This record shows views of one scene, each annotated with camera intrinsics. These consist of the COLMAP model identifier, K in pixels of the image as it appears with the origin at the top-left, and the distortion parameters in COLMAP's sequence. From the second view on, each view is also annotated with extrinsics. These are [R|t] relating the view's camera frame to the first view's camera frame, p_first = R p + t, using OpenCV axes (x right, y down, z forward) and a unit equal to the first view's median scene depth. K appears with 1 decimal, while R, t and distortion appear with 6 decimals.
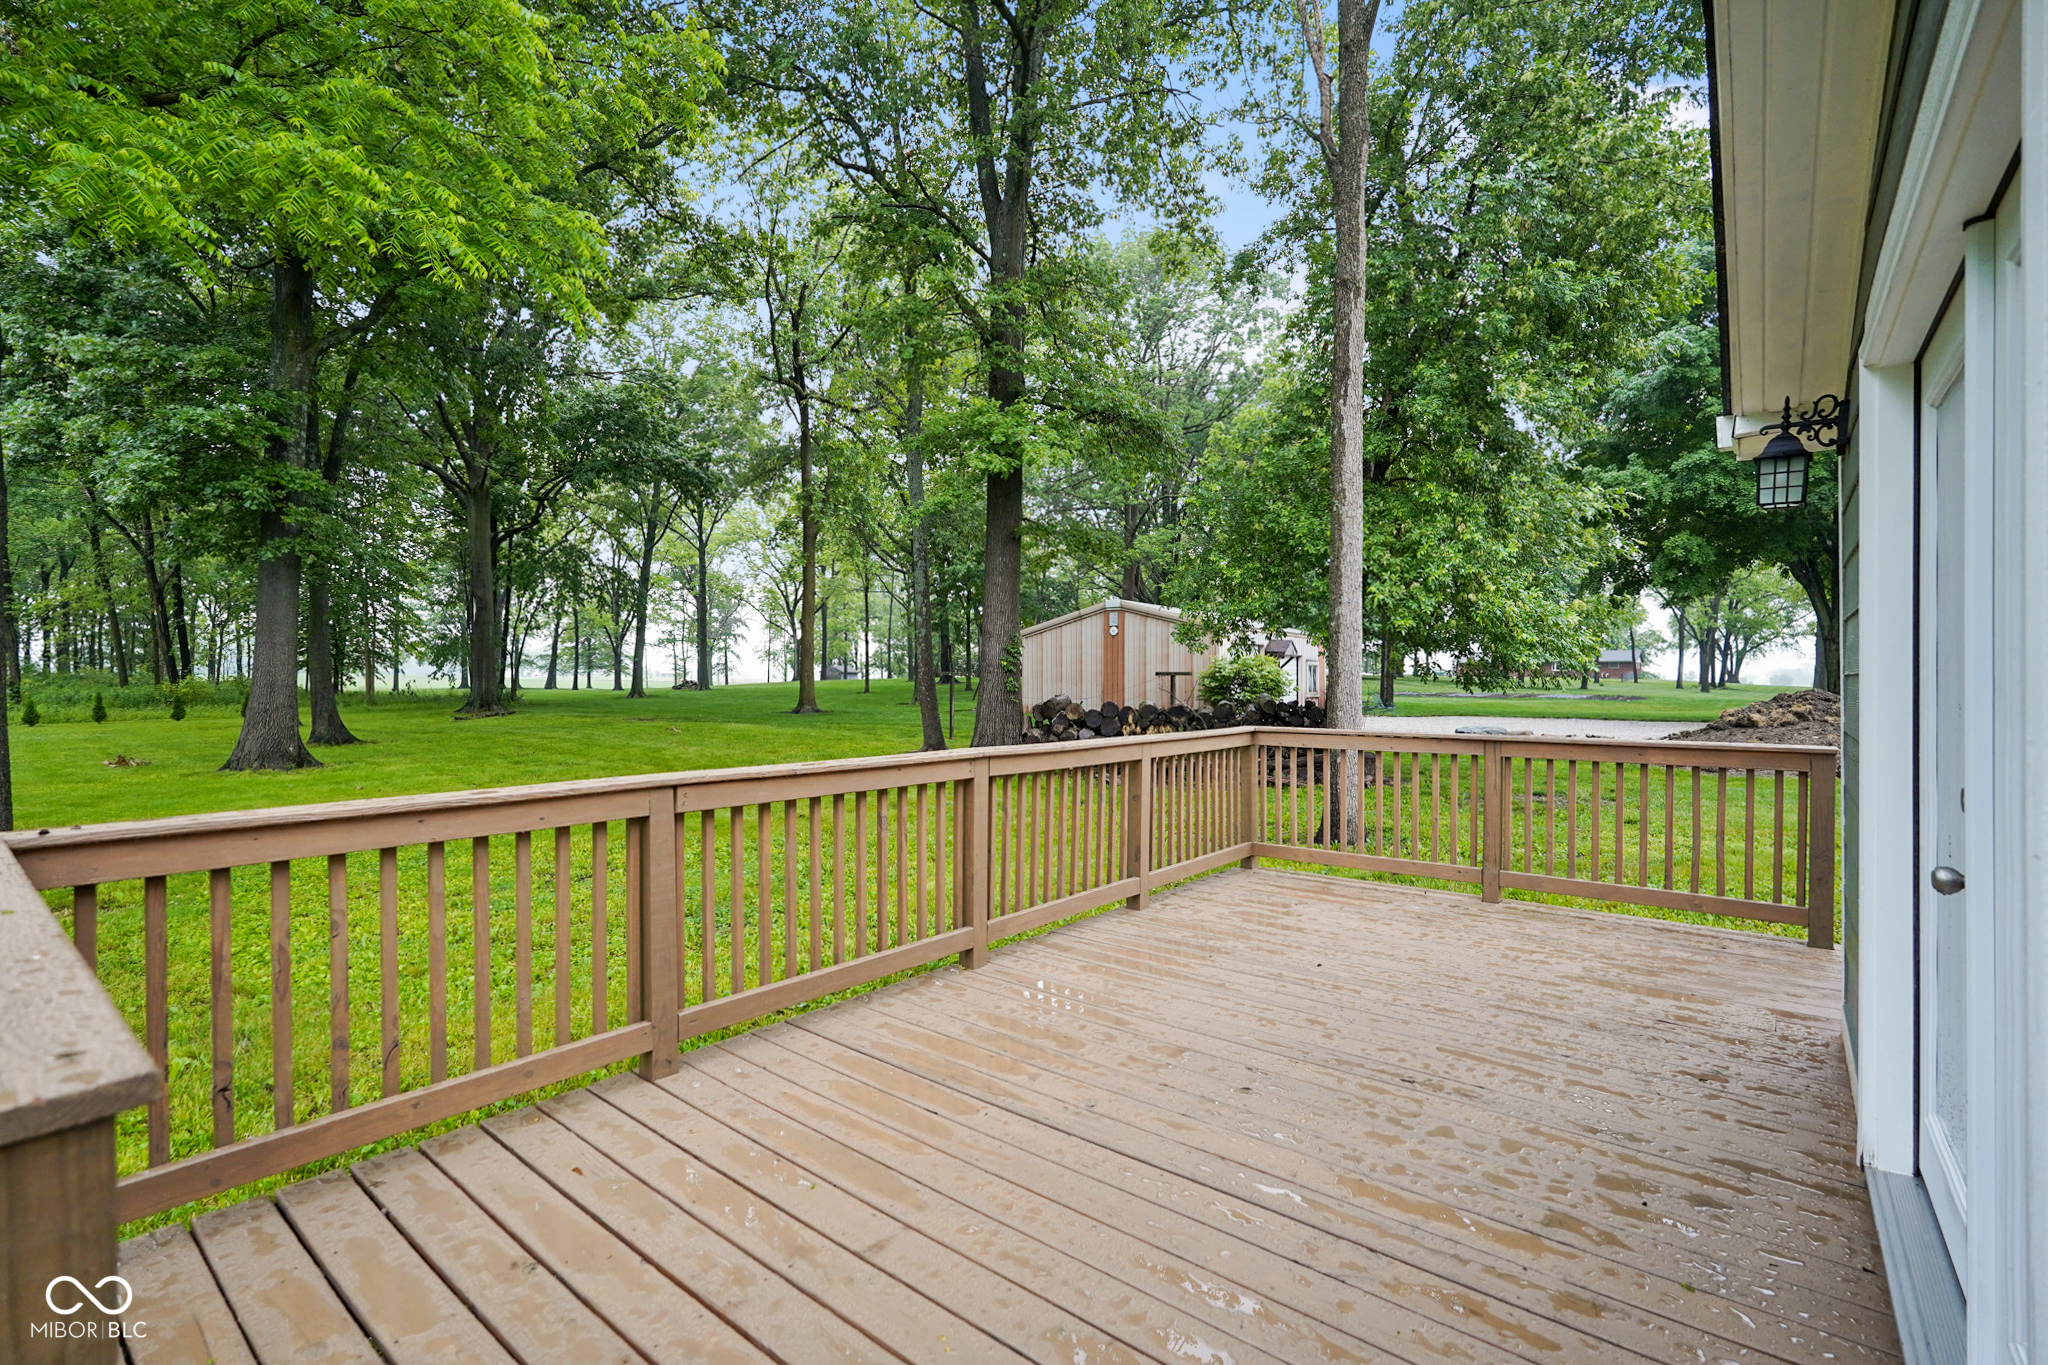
lens RADIAL K [[941.8, 0, 1010.3], [0, 941.8, 688.3], [0, 0, 1]] dist [-0.011867, 0.008927]
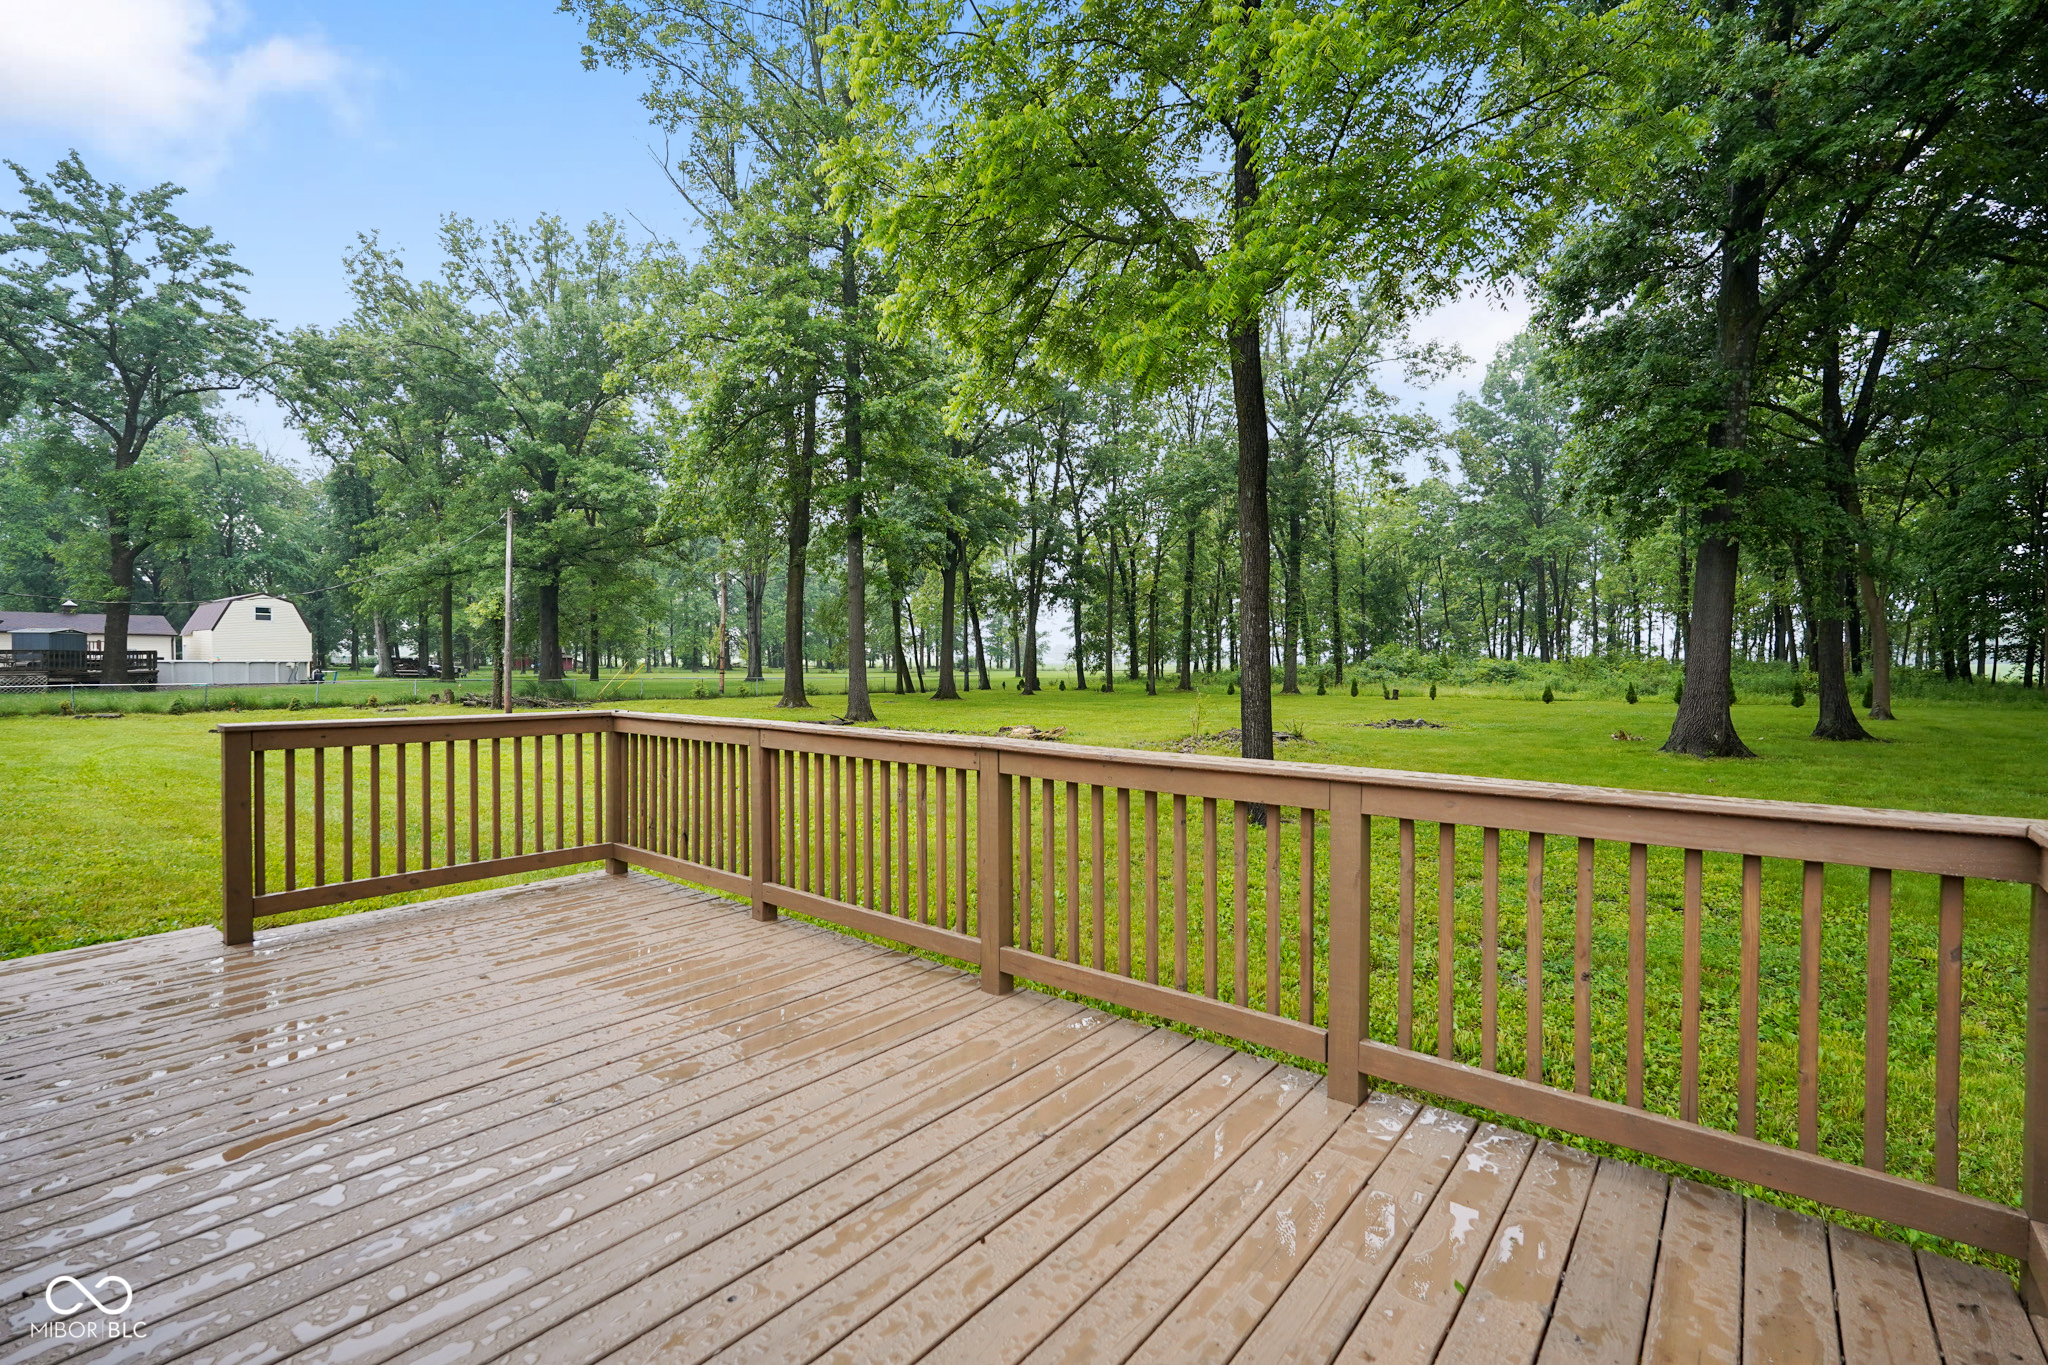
lens RADIAL K [[941.8, 0, 1008.9], [0, 941.8, 662.8], [0, 0, 1]] dist [-0.011867, 0.008927]
pose [[-0.006100, -0.003456, -0.999975, 0.785546], [-0.011909, 0.999923, -0.003383, -0.004473], [0.999910, 0.011888, -0.006141, 0.951240]]
